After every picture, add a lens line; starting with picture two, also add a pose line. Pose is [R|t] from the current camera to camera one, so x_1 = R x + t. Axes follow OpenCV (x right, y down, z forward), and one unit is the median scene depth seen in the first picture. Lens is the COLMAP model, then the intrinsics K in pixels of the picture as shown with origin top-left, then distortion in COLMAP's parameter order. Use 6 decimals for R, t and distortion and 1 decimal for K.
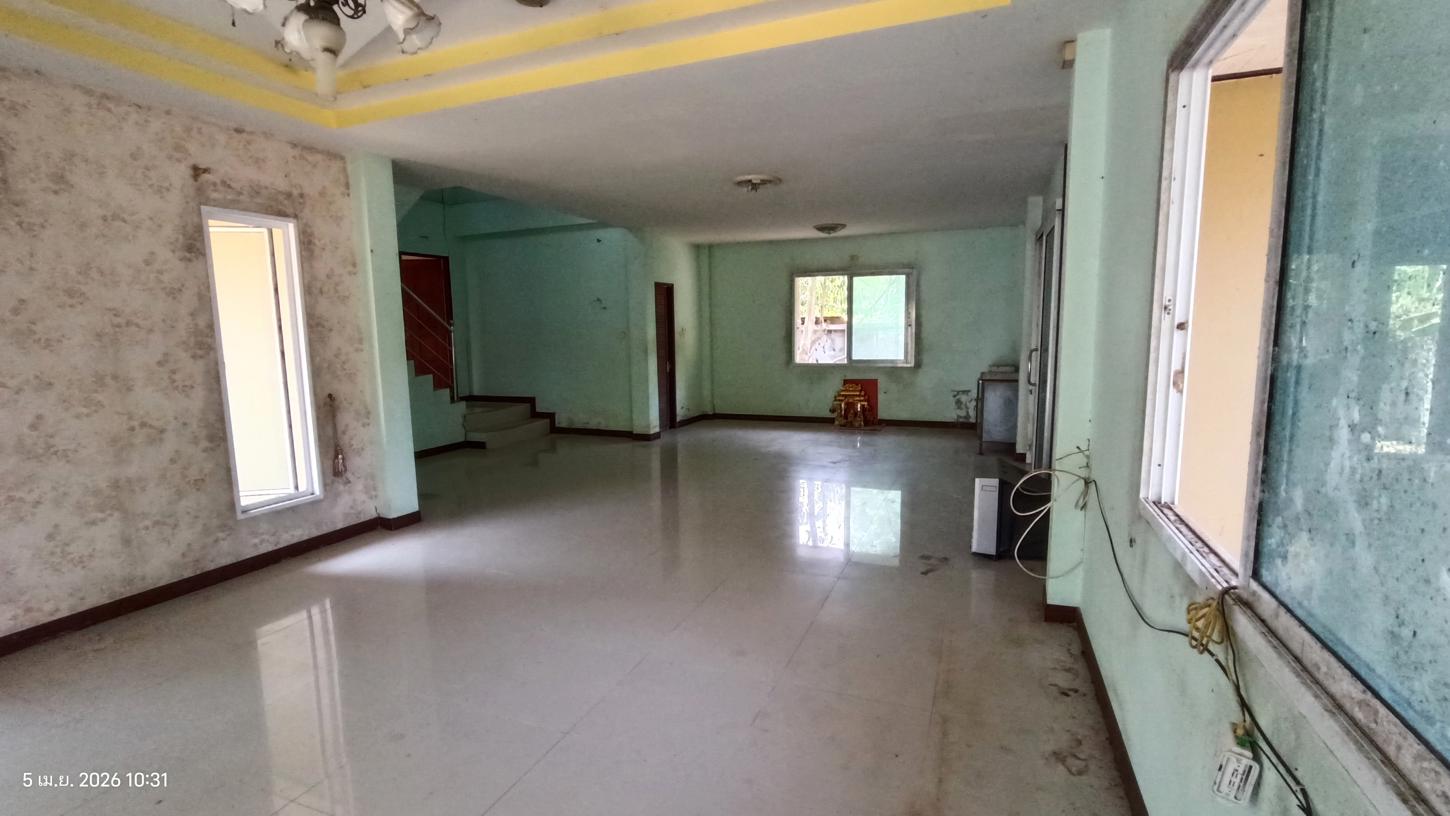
lens RADIAL K [[662.7, 0, 713.0], [0, 662.7, 411.1], [0, 0, 1]] dist [-0.002762, 0.000092]
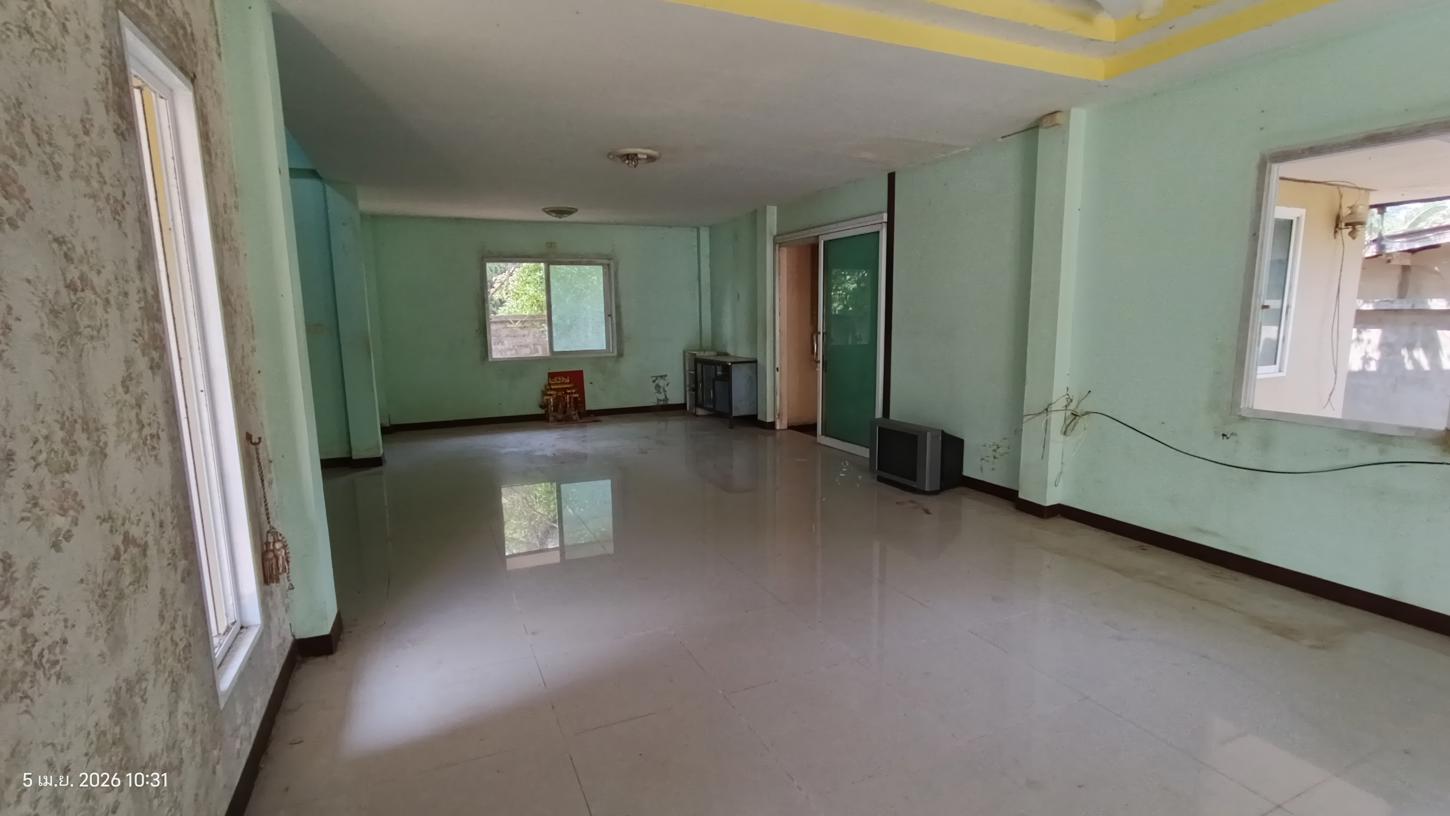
lens RADIAL K [[662.7, 0, 713.0], [0, 662.7, 411.1], [0, 0, 1]] dist [-0.002762, 0.000092]
pose [[0.688282, -0.099179, 0.718631, -0.344797], [0.094447, 0.994430, 0.046785, -0.015978], [-0.719269, 0.035671, 0.693816, 0.180985]]
